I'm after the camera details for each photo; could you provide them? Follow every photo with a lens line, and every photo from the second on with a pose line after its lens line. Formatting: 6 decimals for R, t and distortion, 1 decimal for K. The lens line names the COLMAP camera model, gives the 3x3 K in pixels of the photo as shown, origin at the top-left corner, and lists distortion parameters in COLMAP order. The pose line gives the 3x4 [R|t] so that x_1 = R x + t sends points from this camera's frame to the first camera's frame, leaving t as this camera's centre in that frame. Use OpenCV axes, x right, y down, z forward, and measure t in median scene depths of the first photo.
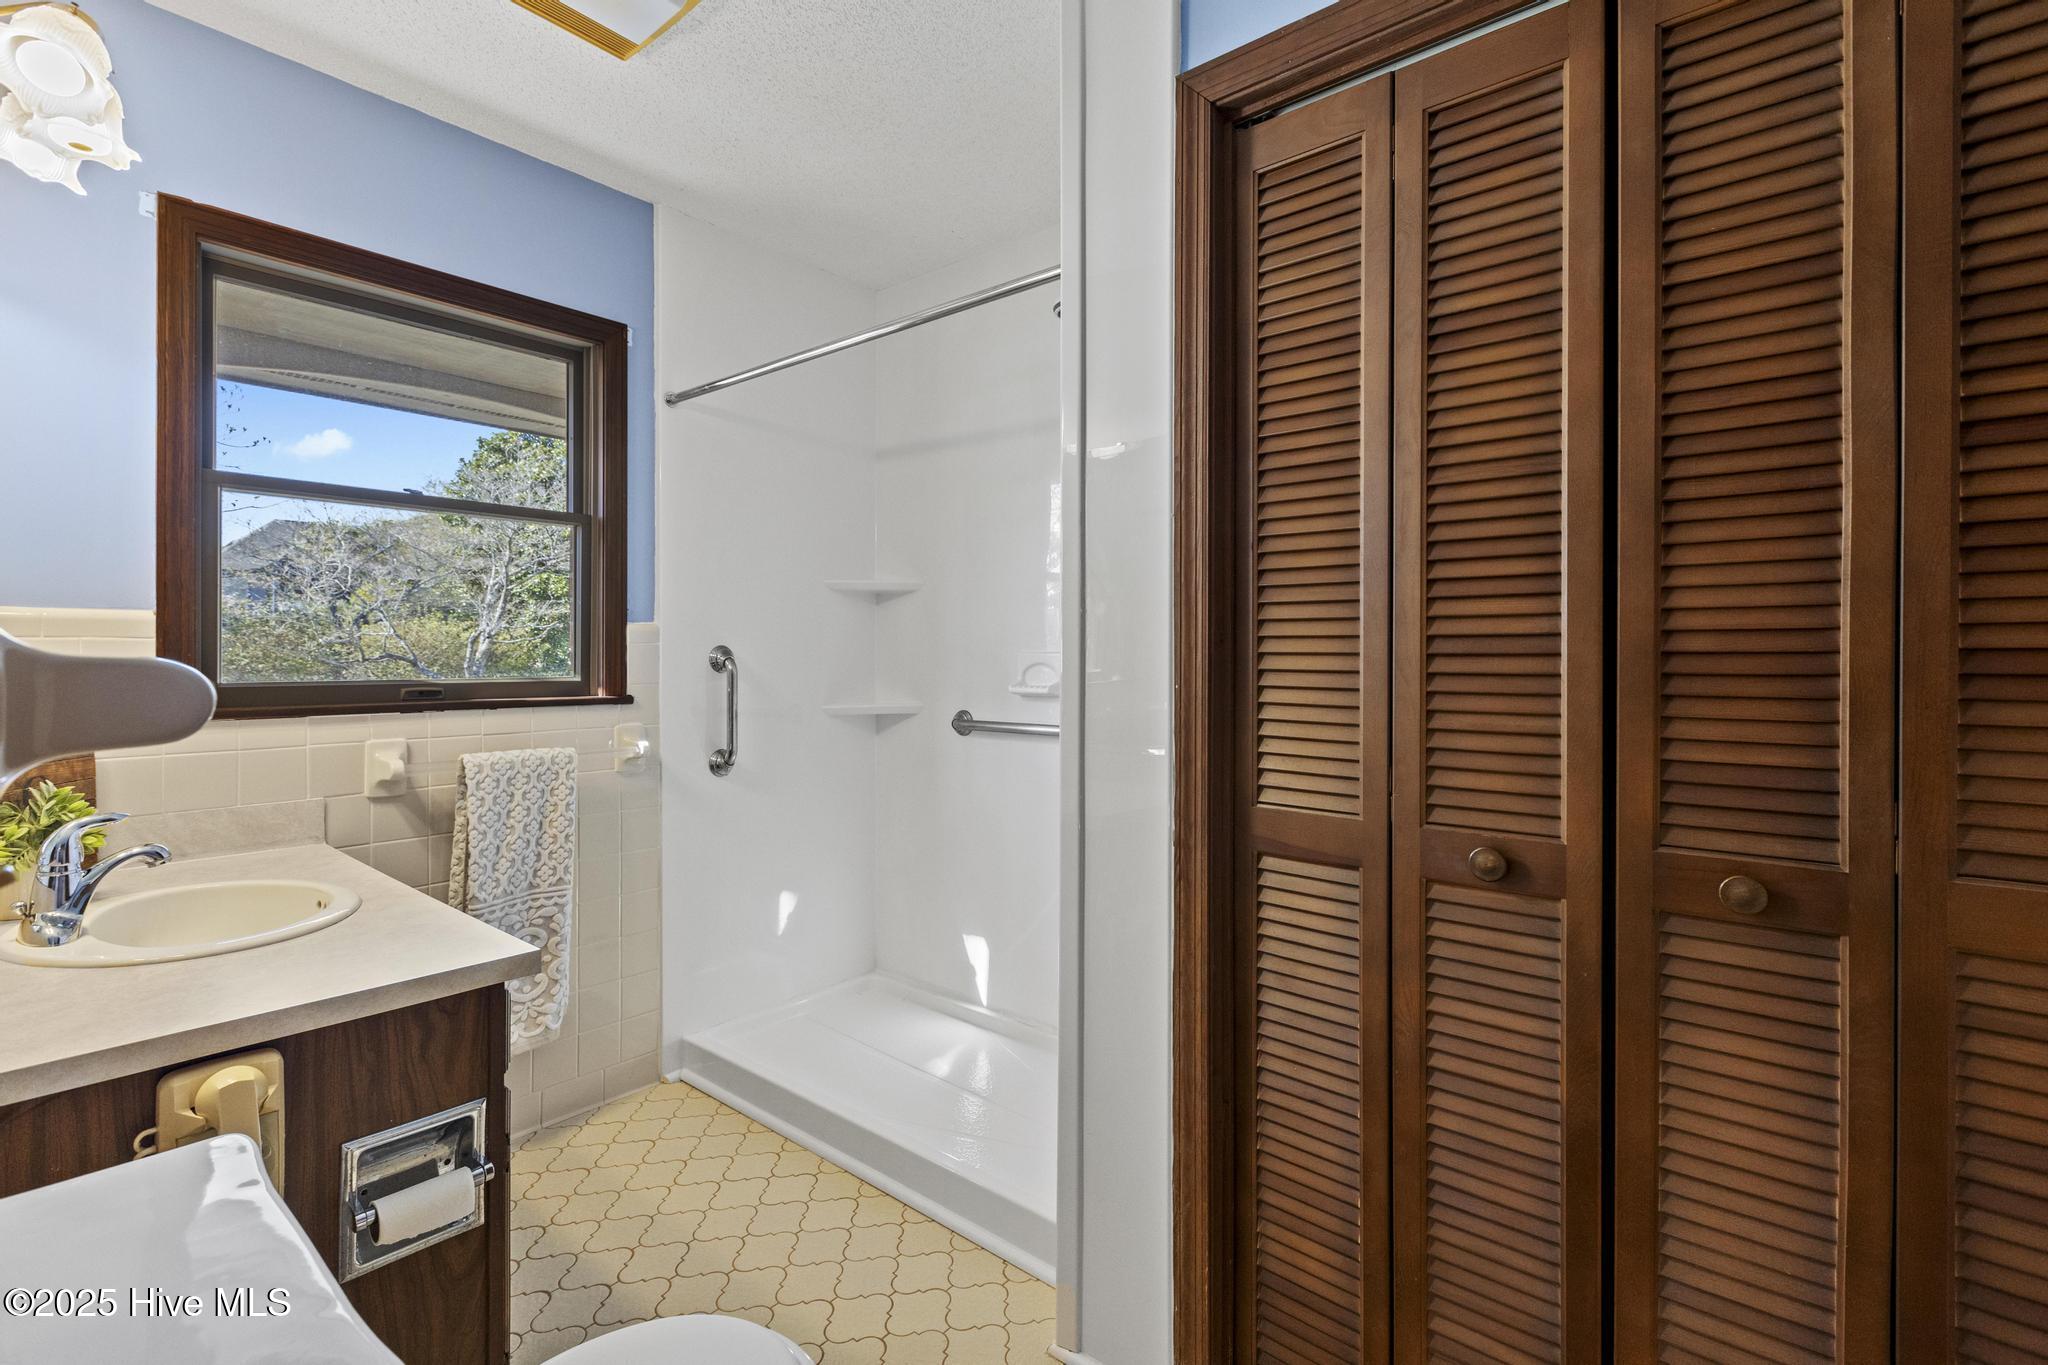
lens RADIAL K [[916.5, 0, 1023.2], [0, 916.5, 655.3], [0, 0, 1]] dist [-0.000029, -0.000463]
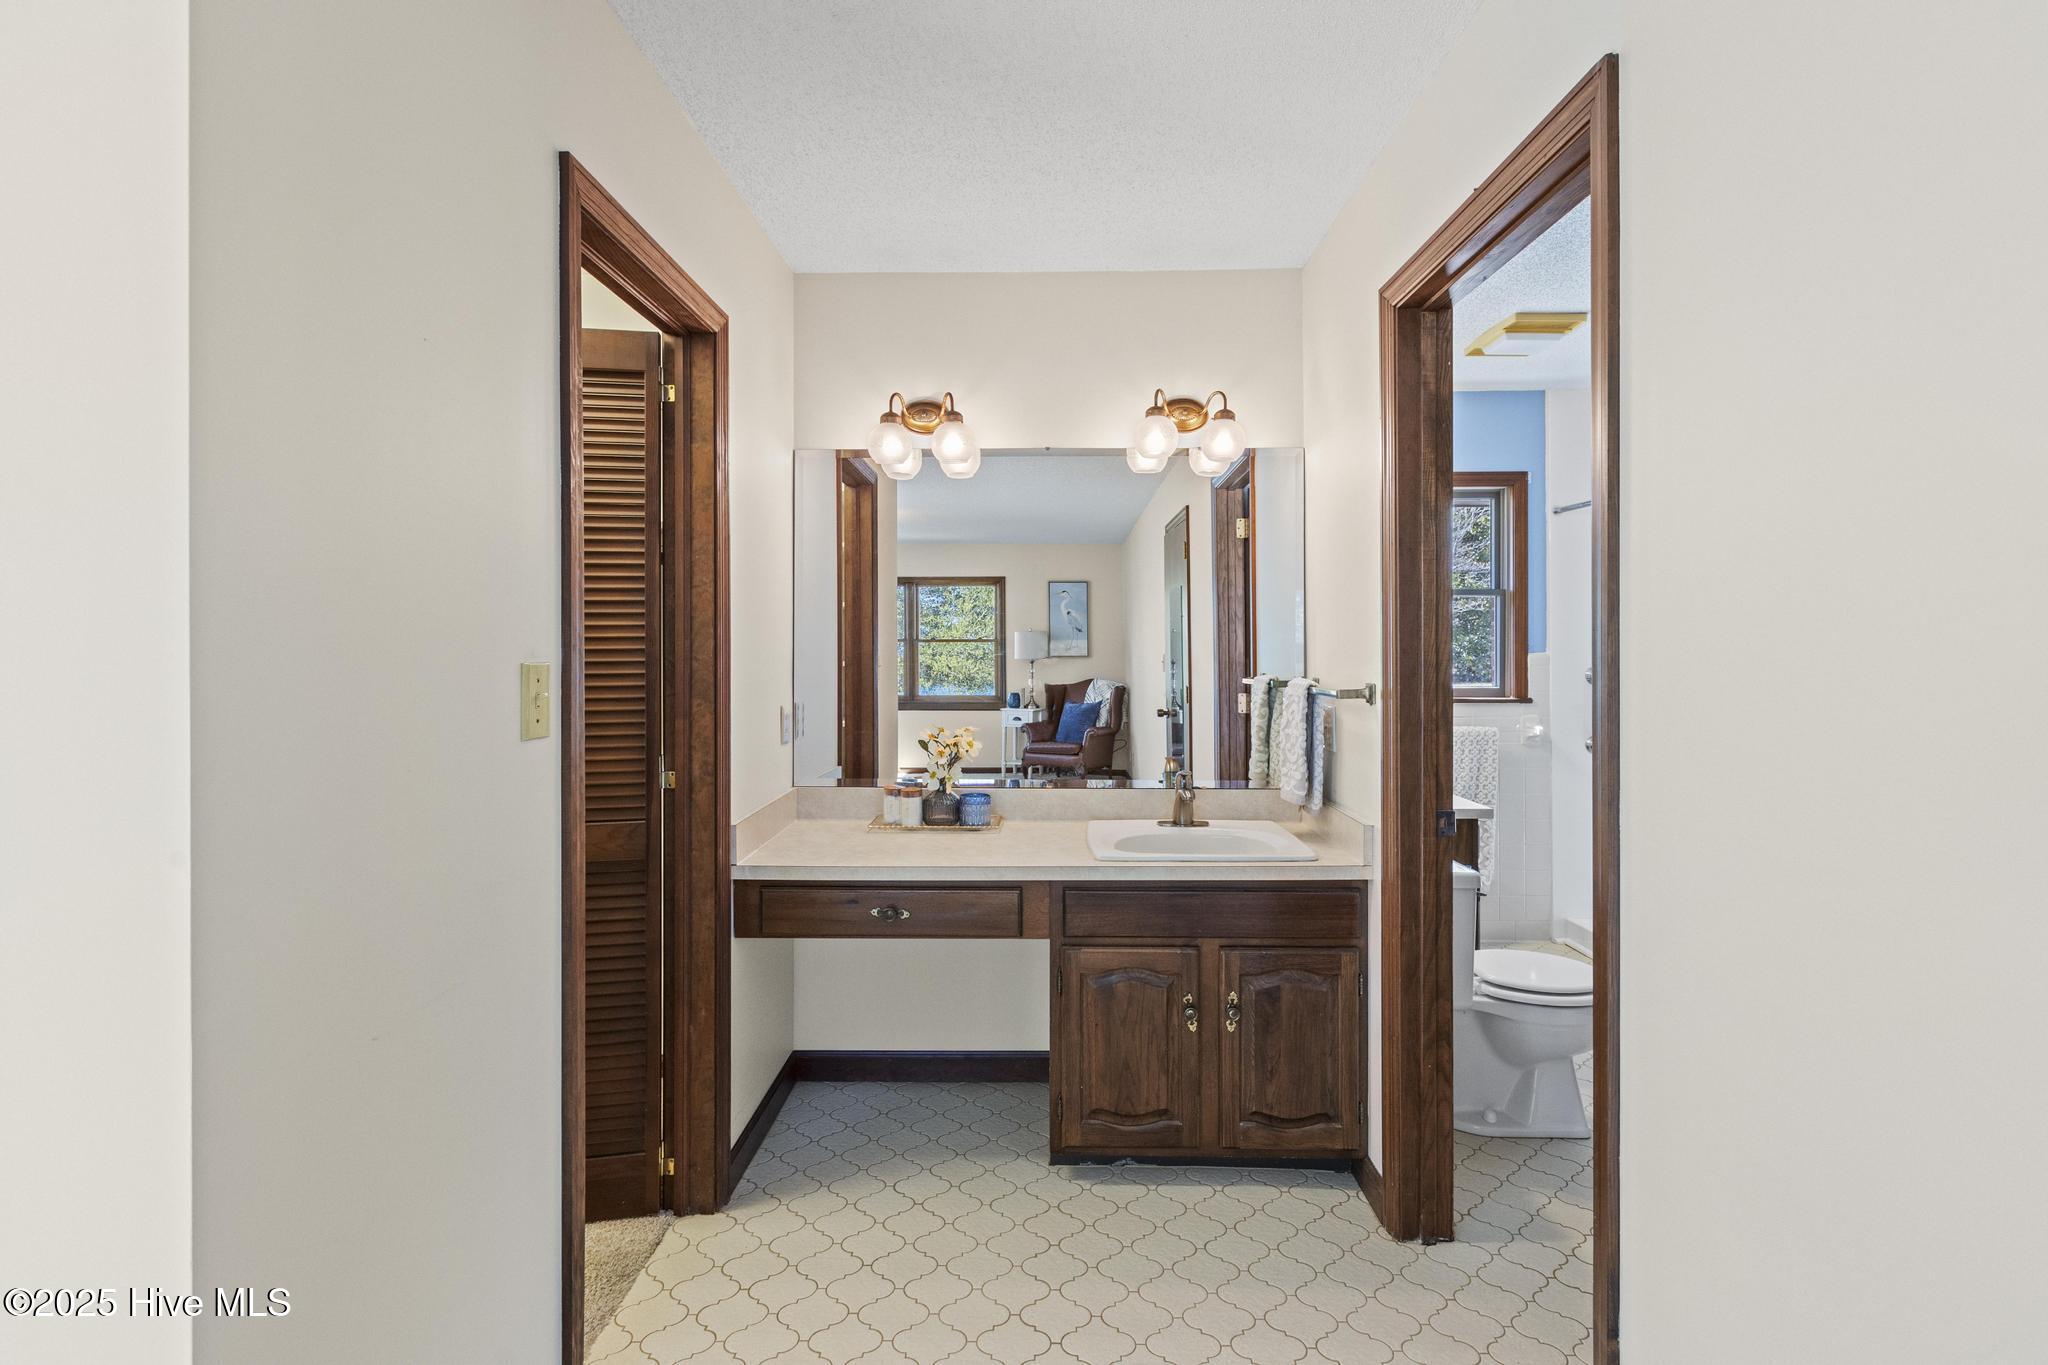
lens RADIAL K [[930.2, 0, 1029.8], [0, 930.2, 657.5], [0, 0, 1]] dist [-0.001242, -0.000056]
pose [[0.617992, -0.000180, -0.786185, 0.321289], [0.007647, 0.999954, 0.005782, -0.044920], [0.786147, -0.009585, 0.617965, -0.722700]]
